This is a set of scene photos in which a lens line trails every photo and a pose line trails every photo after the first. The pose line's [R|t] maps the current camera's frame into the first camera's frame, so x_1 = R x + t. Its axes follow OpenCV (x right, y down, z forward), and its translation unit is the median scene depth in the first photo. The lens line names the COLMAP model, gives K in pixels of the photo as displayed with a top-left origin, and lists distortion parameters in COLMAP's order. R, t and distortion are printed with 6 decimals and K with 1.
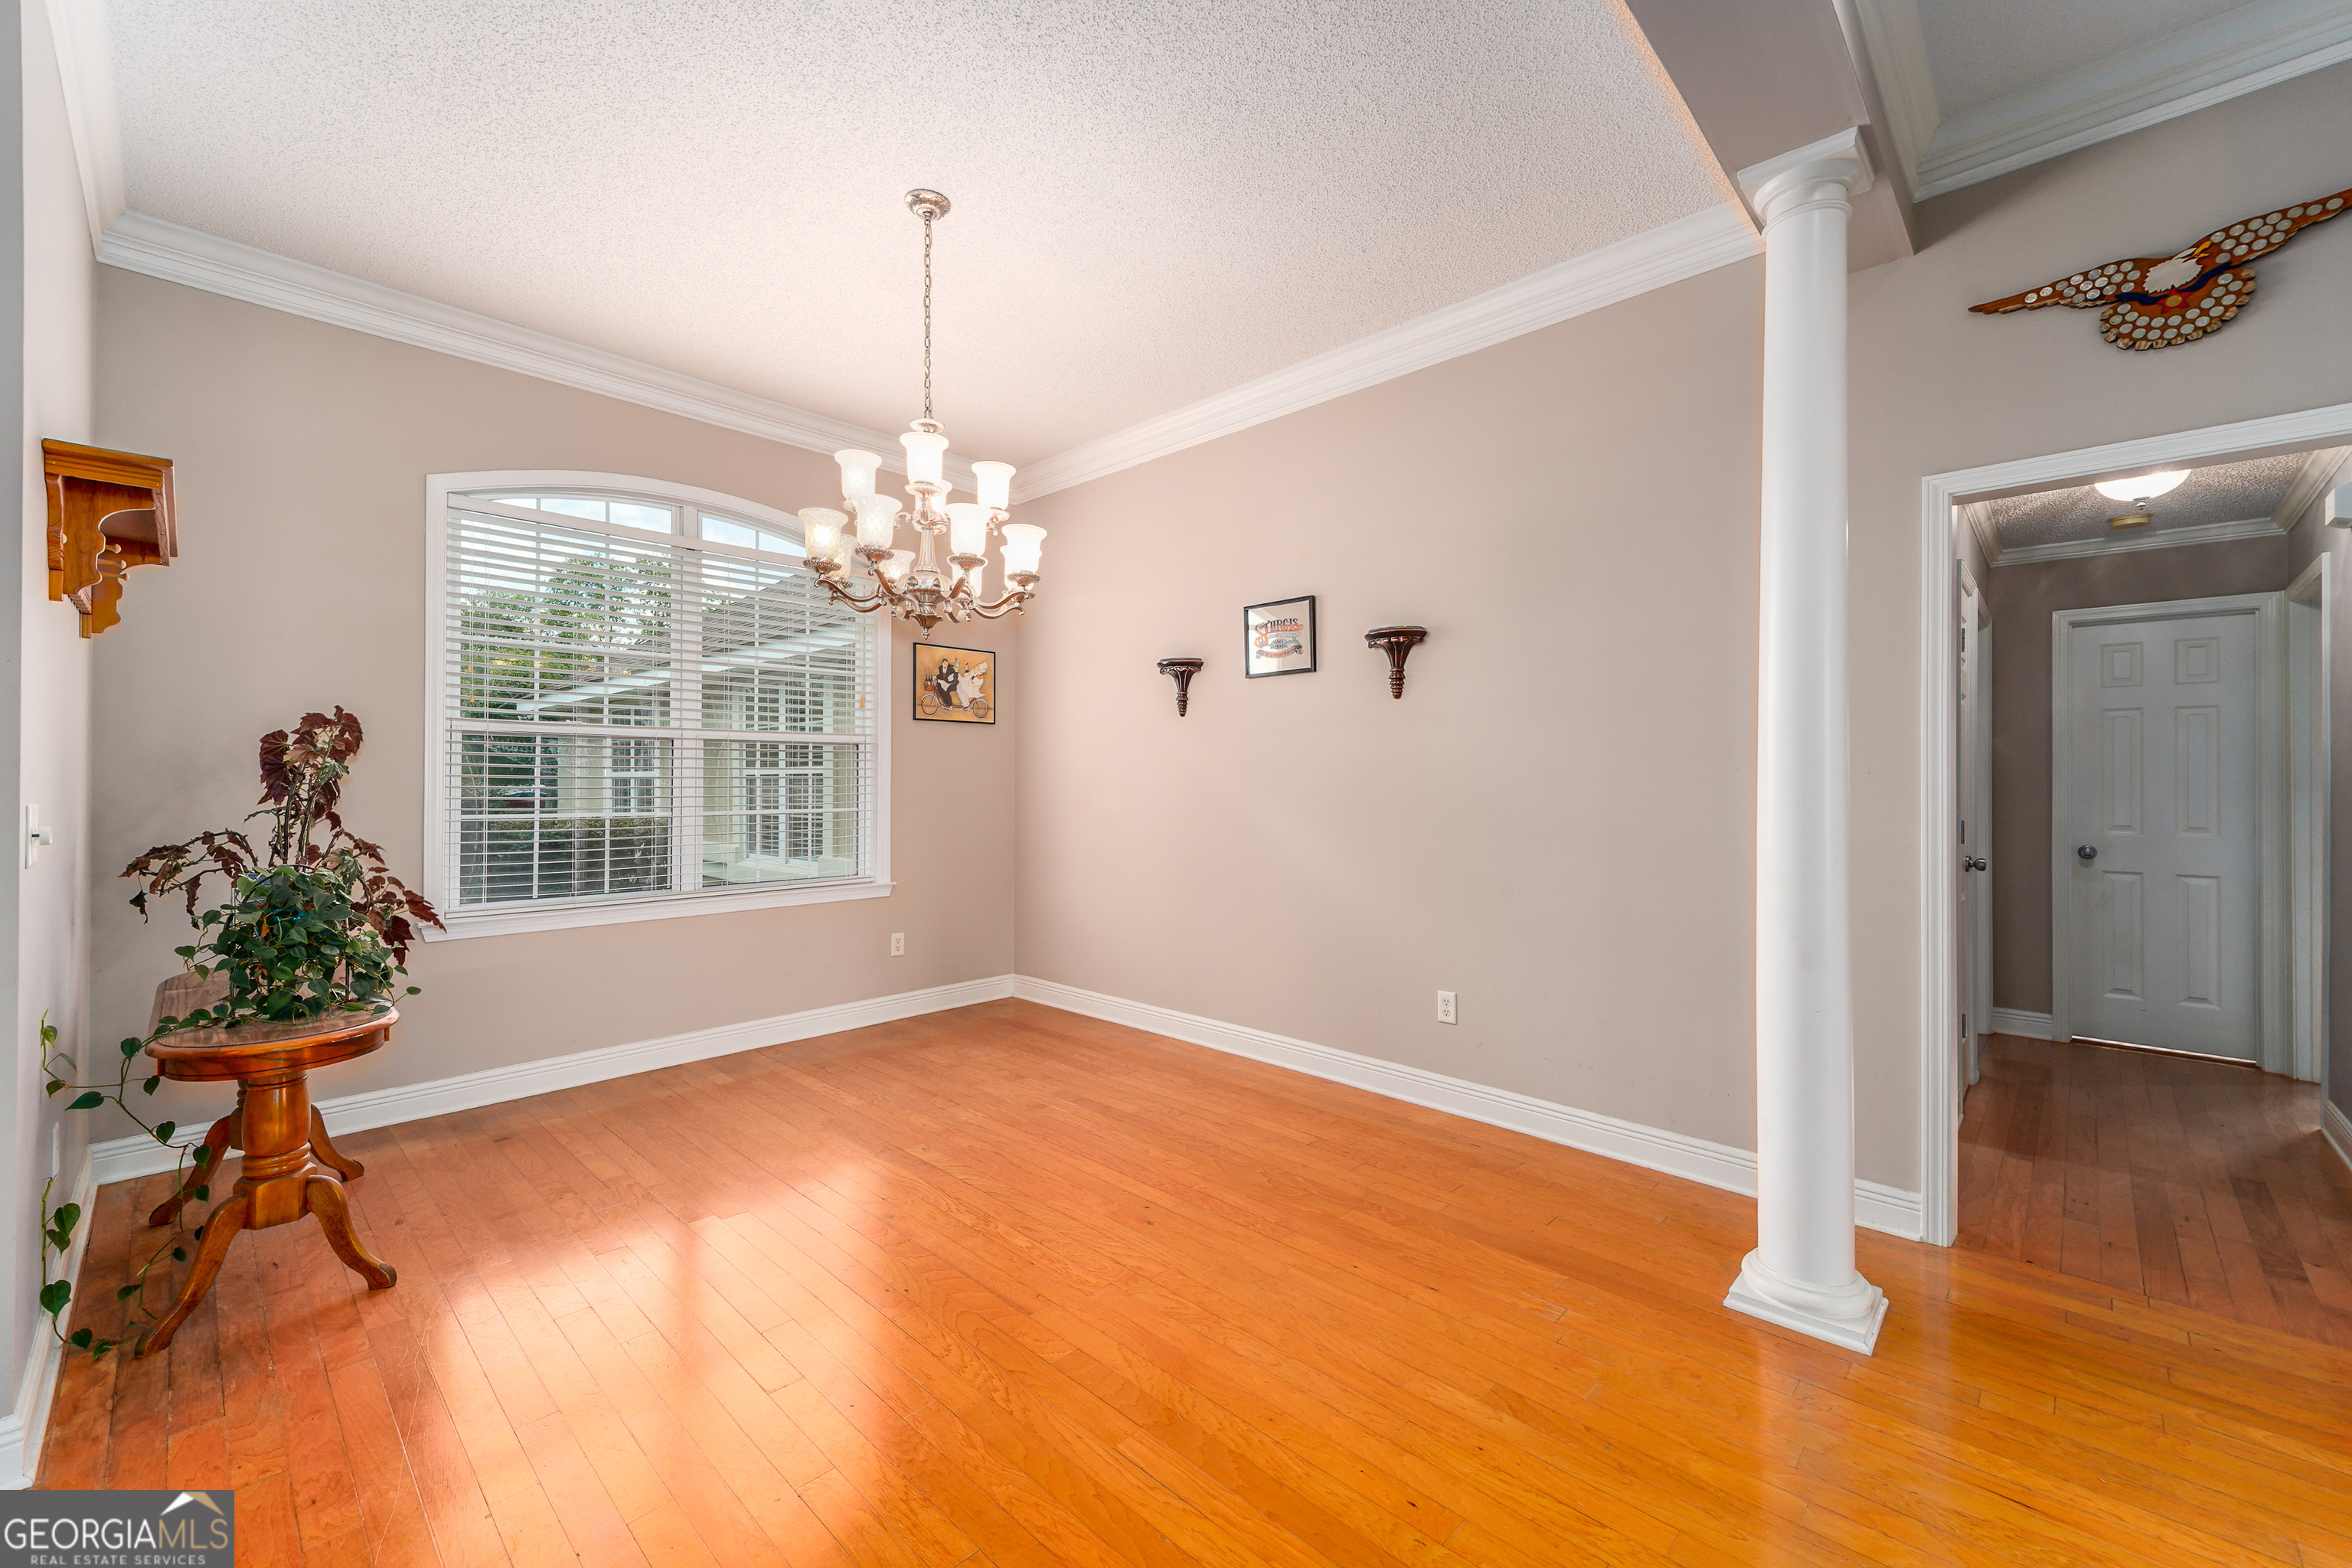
lens RADIAL K [[936.1, 0, 1170.9], [0, 936.1, 781.6], [0, 0, 1]] dist [0.008386, -0.003738]
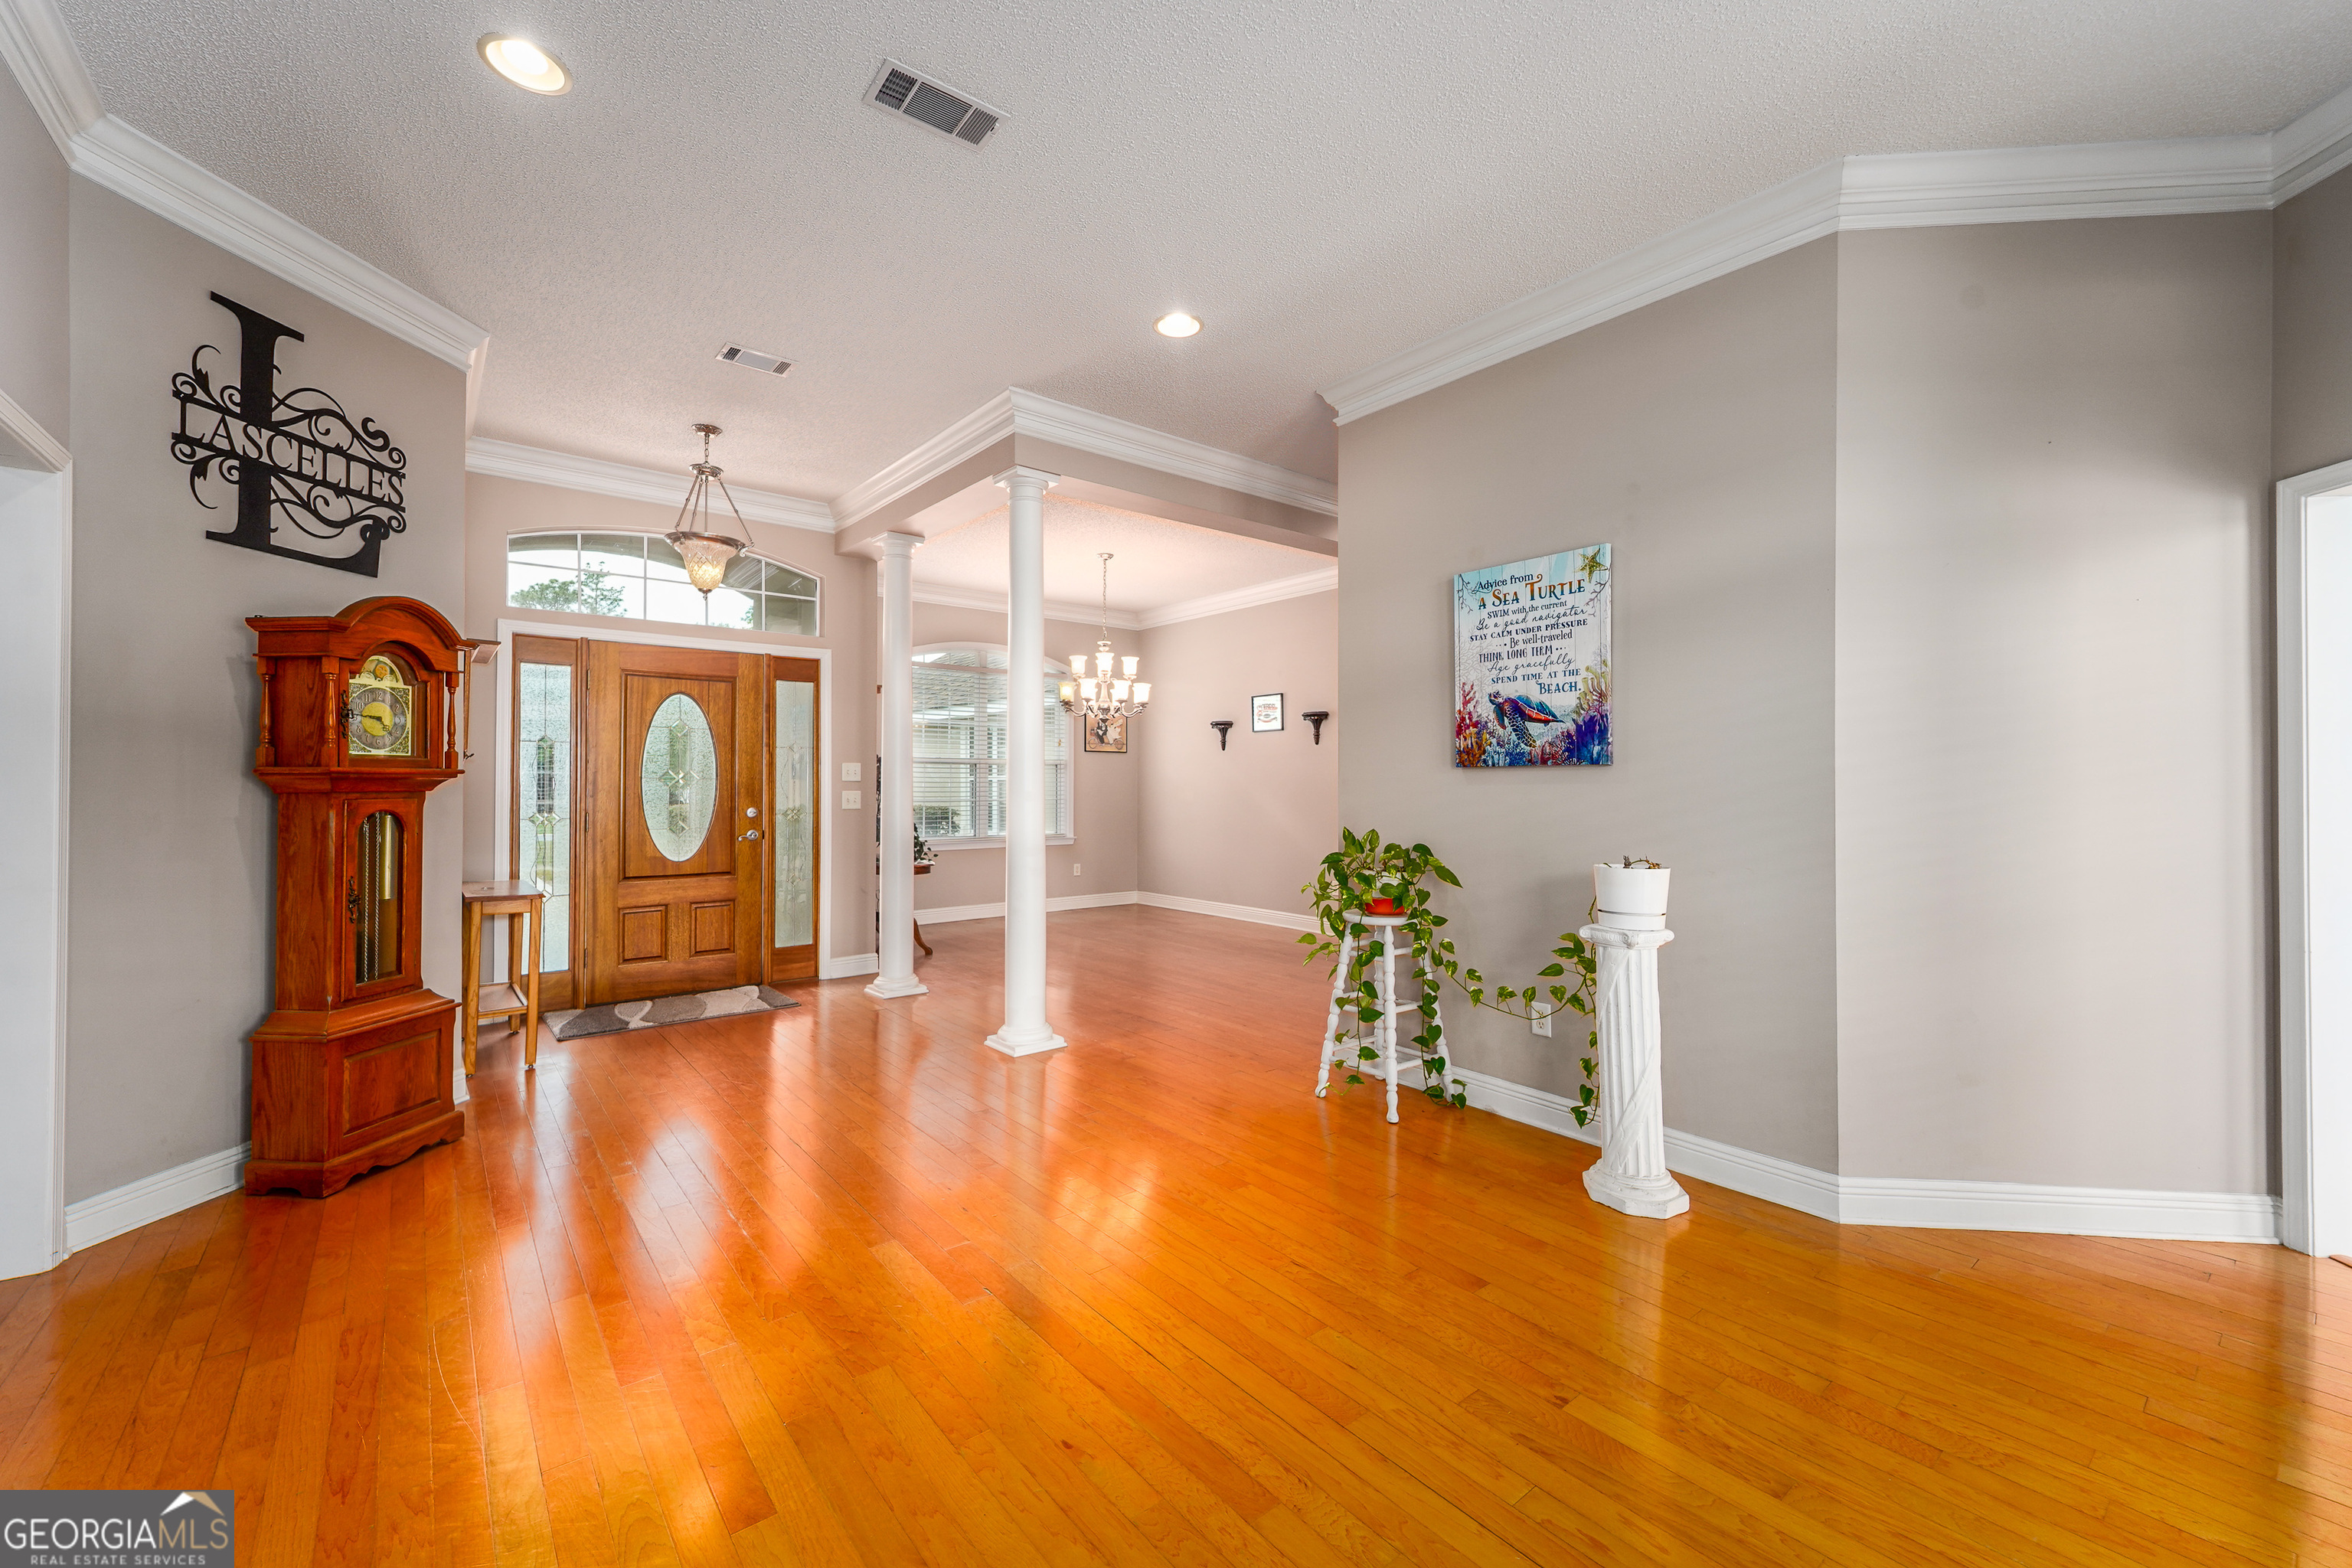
lens RADIAL K [[936.1, 0, 1182.7], [0, 936.1, 777.2], [0, 0, 1]] dist [0.008386, -0.003738]
pose [[0.993310, -0.003218, -0.115435, 0.163047], [0.002590, 0.999981, -0.005586, -0.003936], [0.115451, 0.005250, 0.993299, -1.001868]]
